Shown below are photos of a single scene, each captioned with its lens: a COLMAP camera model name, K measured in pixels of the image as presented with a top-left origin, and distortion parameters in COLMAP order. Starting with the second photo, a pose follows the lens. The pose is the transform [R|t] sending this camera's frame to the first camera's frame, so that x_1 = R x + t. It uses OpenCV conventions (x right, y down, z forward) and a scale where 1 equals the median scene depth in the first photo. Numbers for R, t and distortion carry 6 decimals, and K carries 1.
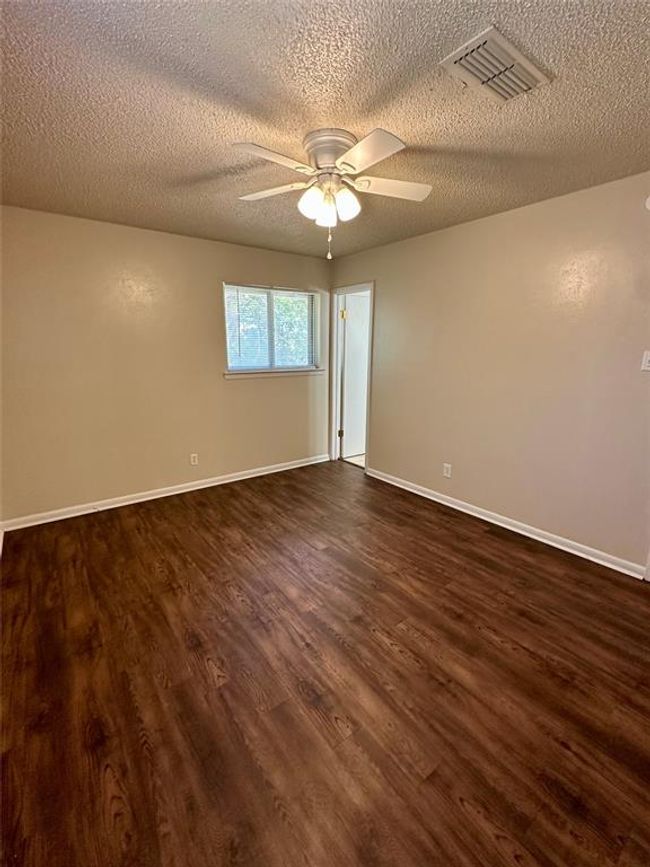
lens RADIAL K [[366.6, 0, 322.0], [0, 366.6, 433.4], [0, 0, 1]] dist [-0.001625, 0.000199]
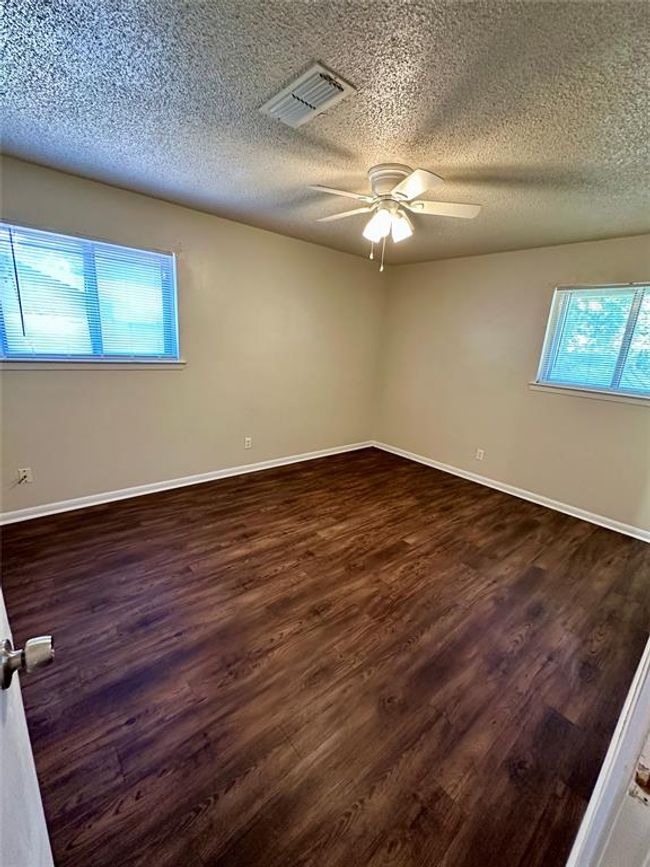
lens RADIAL K [[366.6, 0, 322.0], [0, 366.6, 433.4], [0, 0, 1]] dist [-0.001625, 0.000199]
pose [[0.068831, 0.252117, -0.965246, 1.122631], [-0.296881, 0.928882, 0.221449, -0.148258], [0.952430, 0.271321, 0.138784, 0.708779]]
